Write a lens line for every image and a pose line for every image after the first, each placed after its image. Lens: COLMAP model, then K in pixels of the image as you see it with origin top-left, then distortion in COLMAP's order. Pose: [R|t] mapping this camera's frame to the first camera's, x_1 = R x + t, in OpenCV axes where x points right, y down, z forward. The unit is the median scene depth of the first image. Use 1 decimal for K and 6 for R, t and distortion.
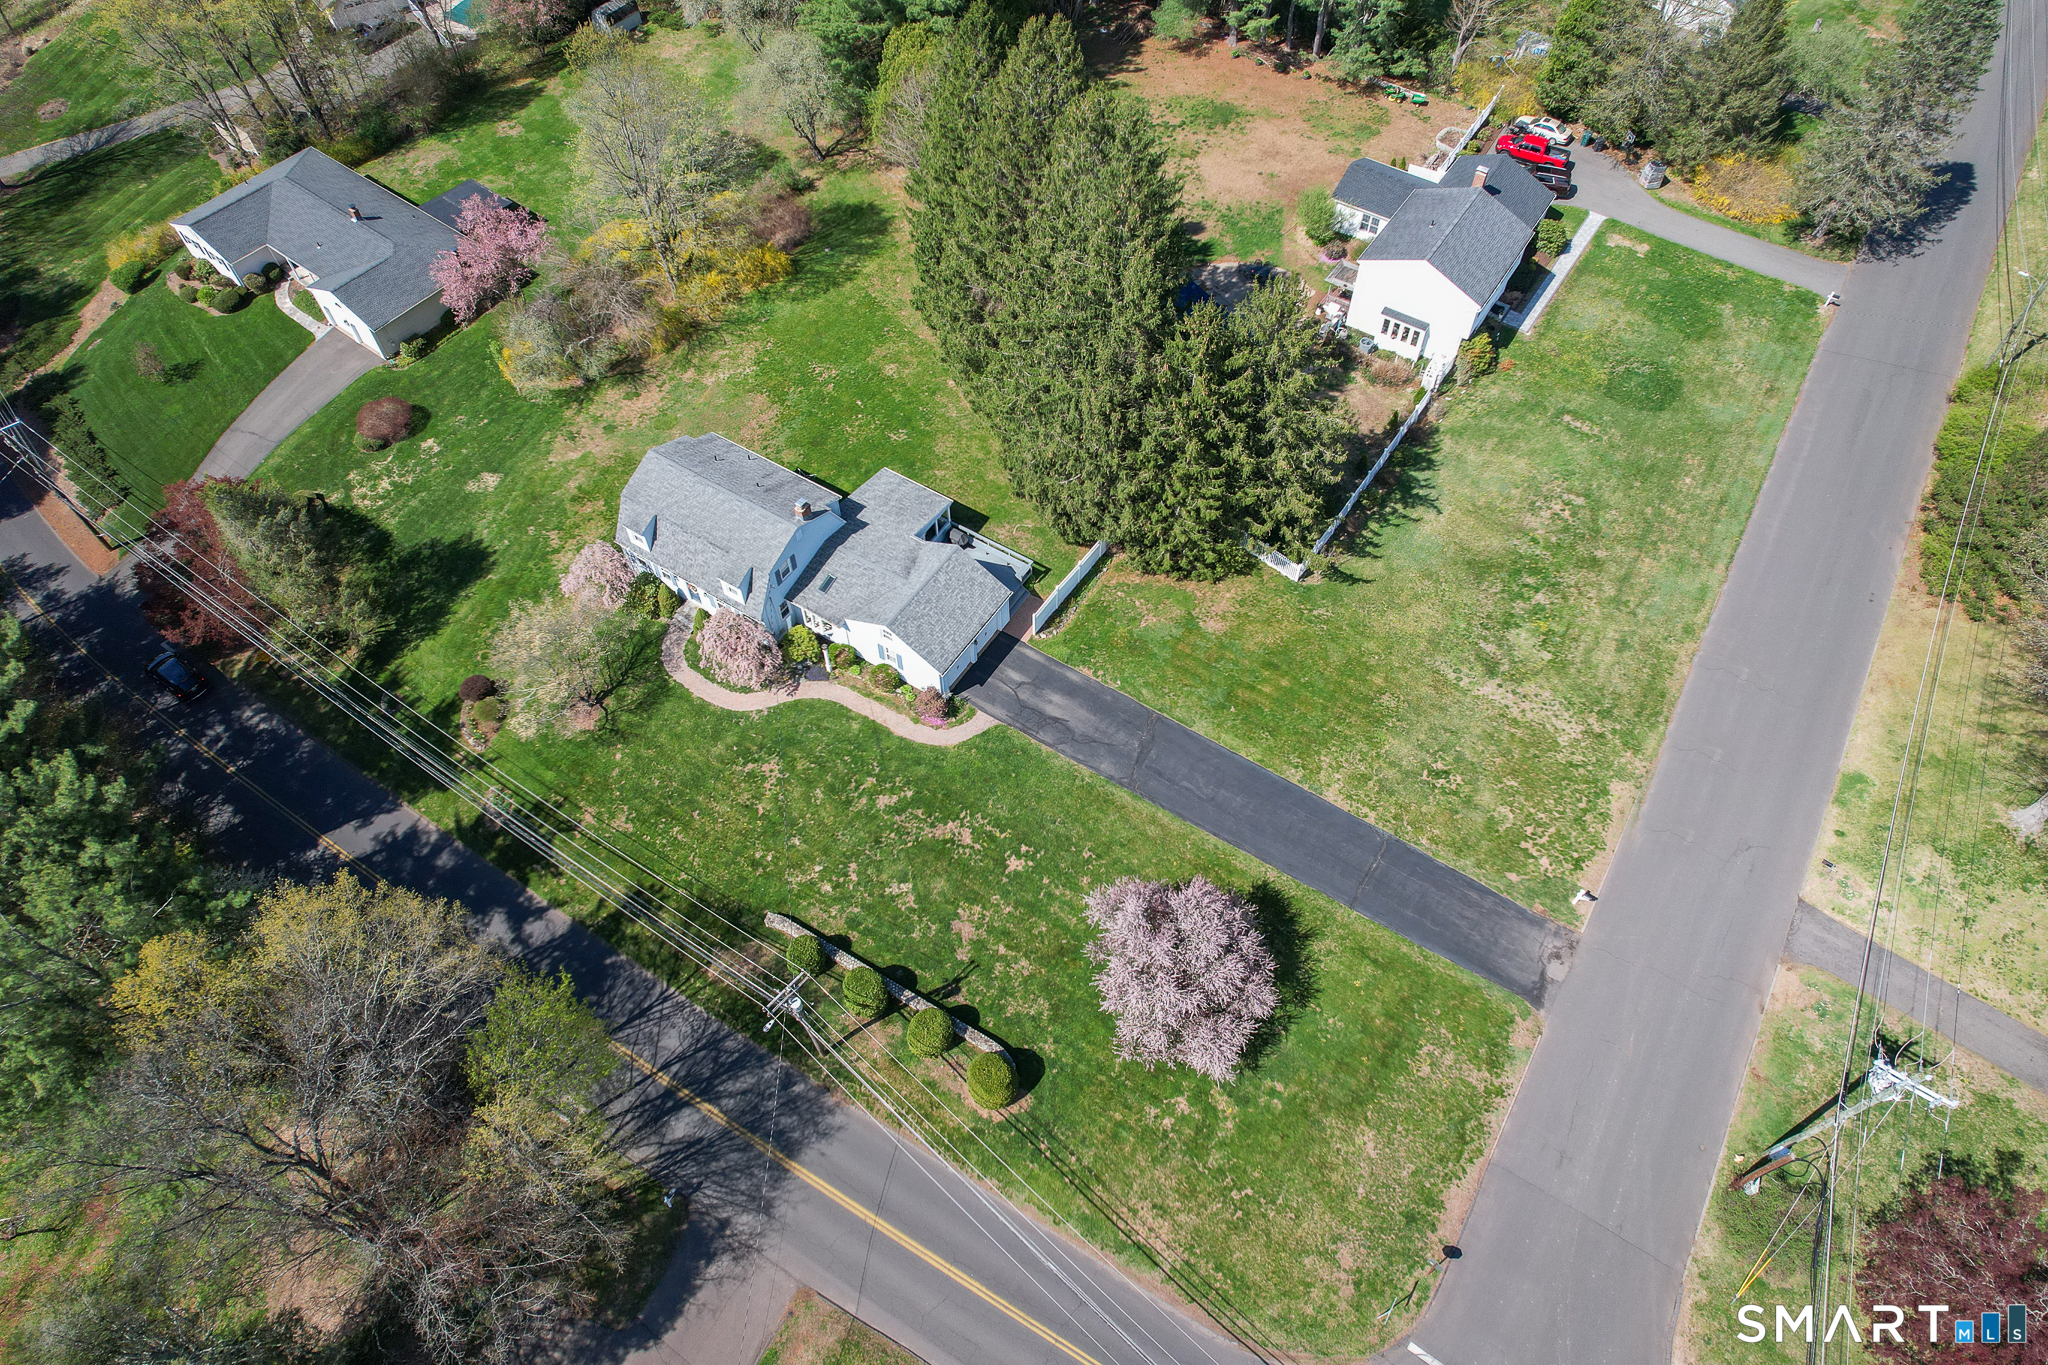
lens RADIAL K [[1300.7, 0, 1031.4], [0, 1300.7, 682.3], [0, 0, 1]] dist [-0.073597, 0.069101]
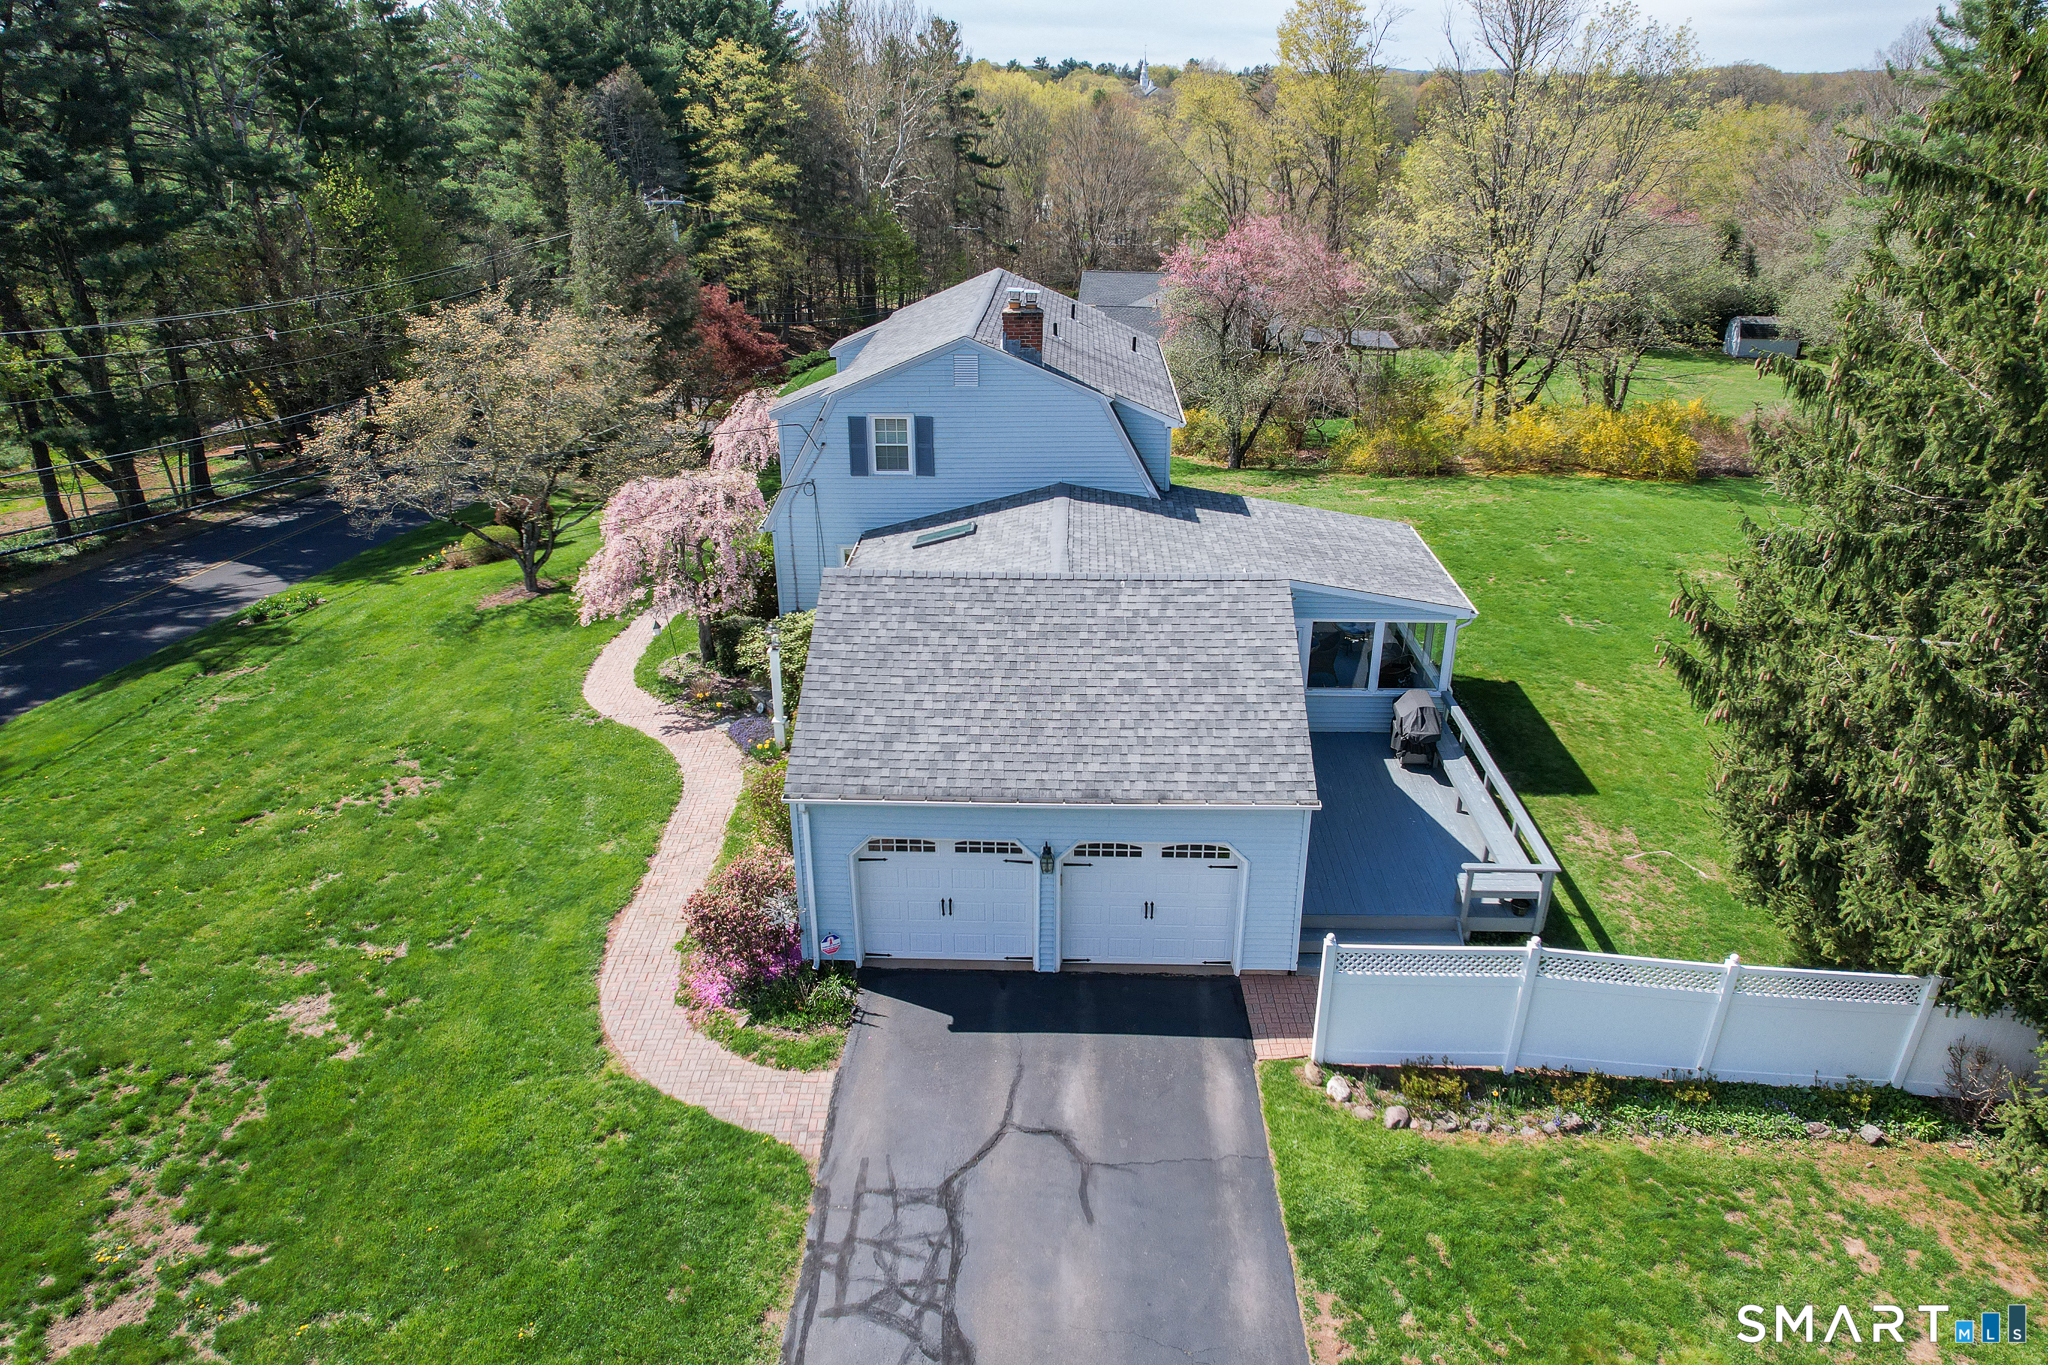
lens RADIAL K [[1300.7, 0, 1031.4], [0, 1300.7, 682.3], [0, 0, 1]] dist [-0.073597, 0.069101]
pose [[0.517591, 0.356047, -0.778029, 0.126399], [-0.703887, 0.694164, -0.150599, -0.015380], [0.486459, 0.625593, 0.609910, 0.831216]]
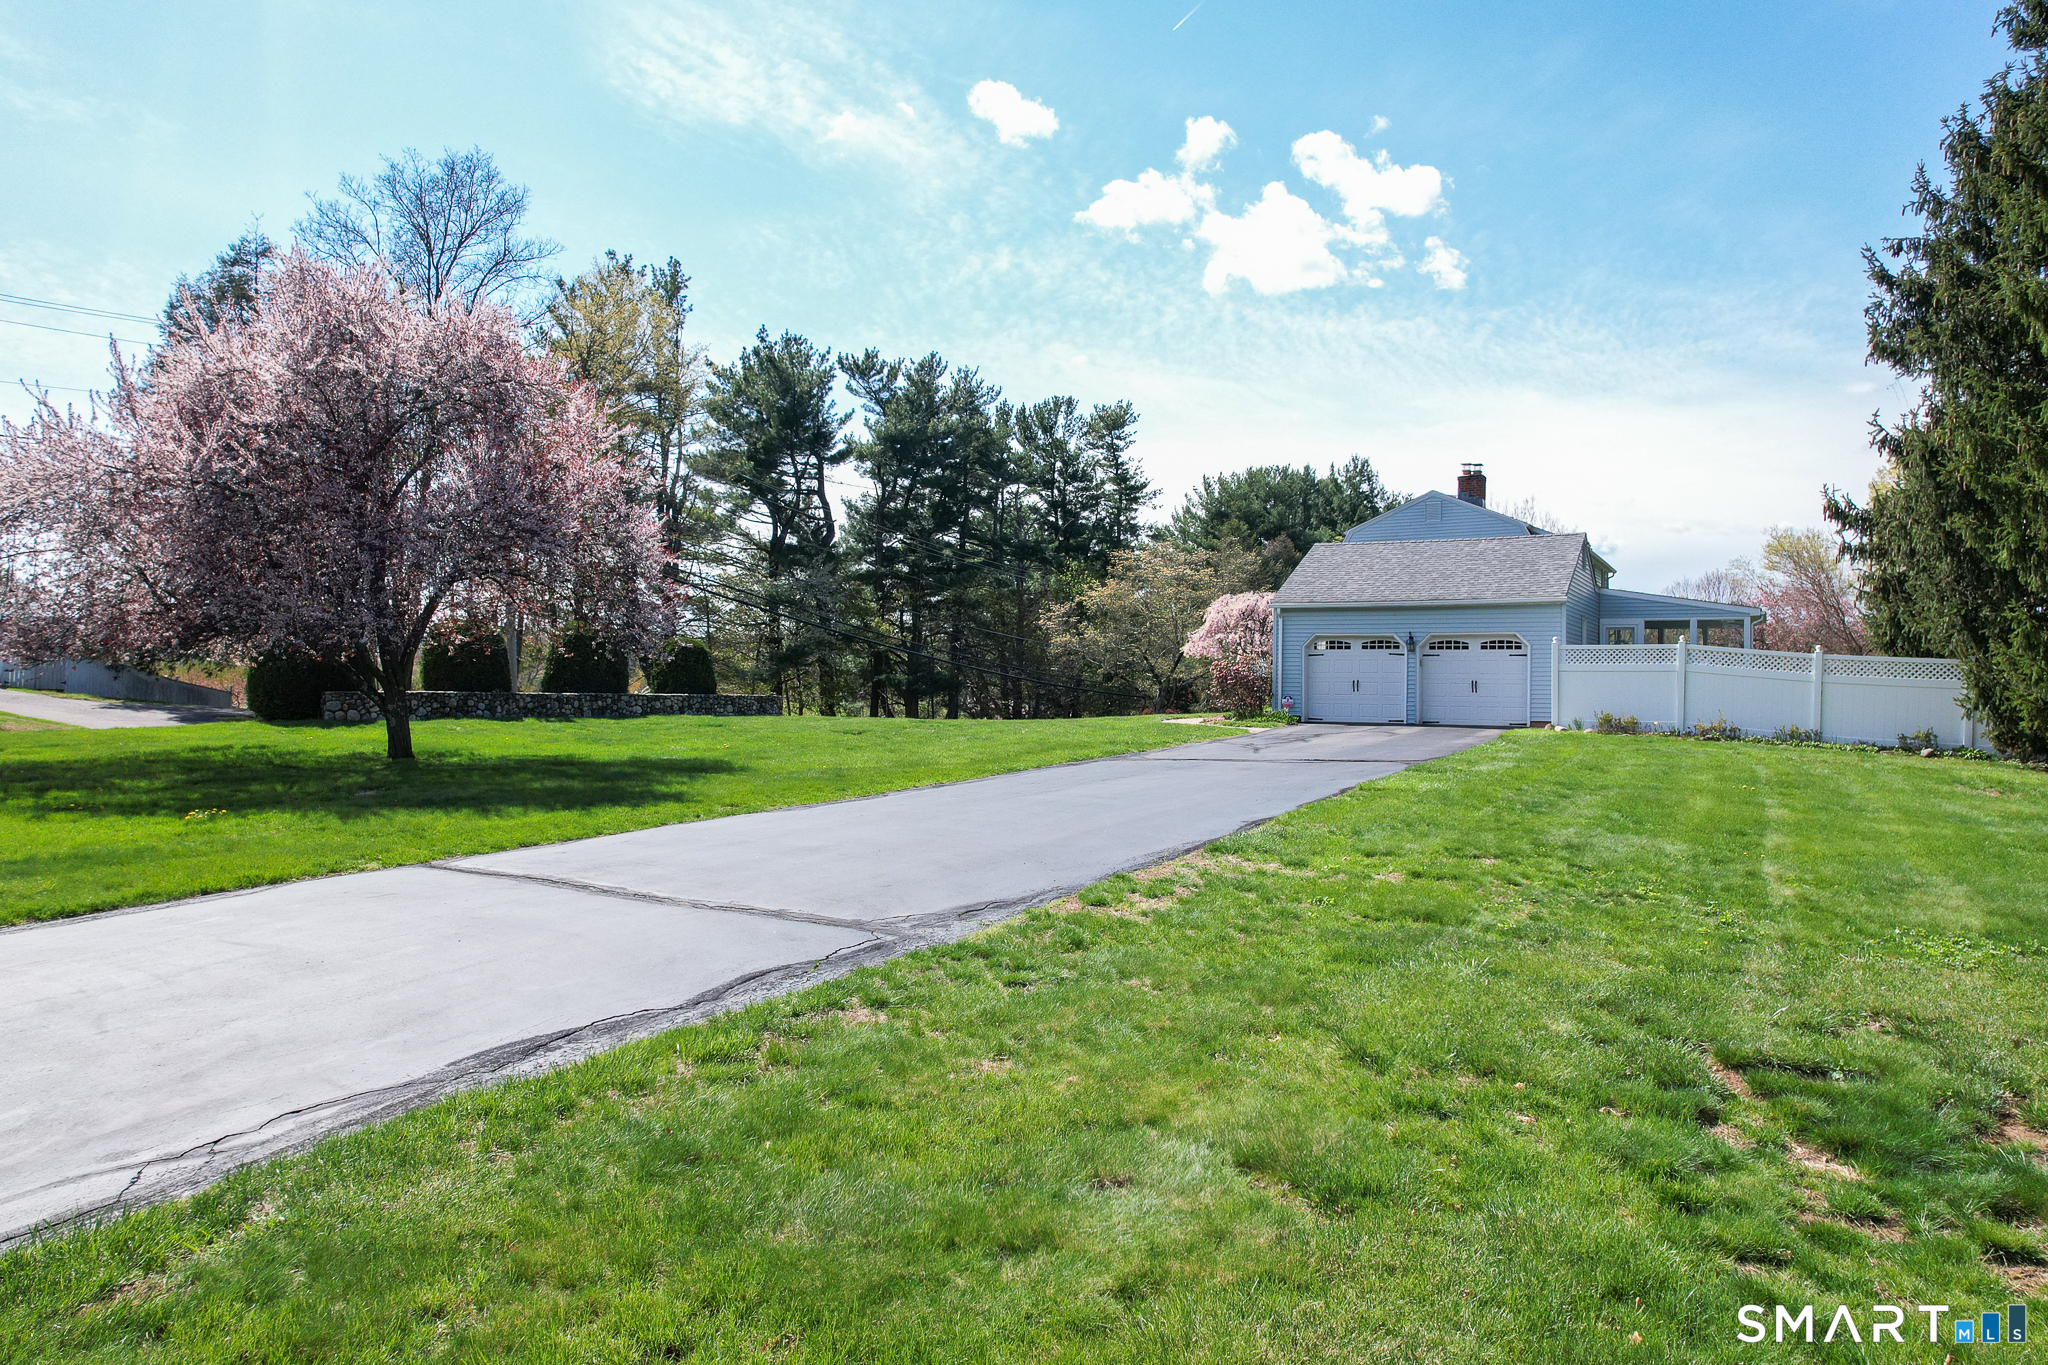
lens RADIAL K [[1300.7, 0, 1031.4], [0, 1300.7, 682.3], [0, 0, 1]] dist [-0.073597, 0.069101]
pose [[0.065073, 0.021034, -0.997659, 0.387089], [-0.823657, 0.565545, -0.041800, 0.105328], [0.563342, 0.824449, 0.054127, 0.923463]]
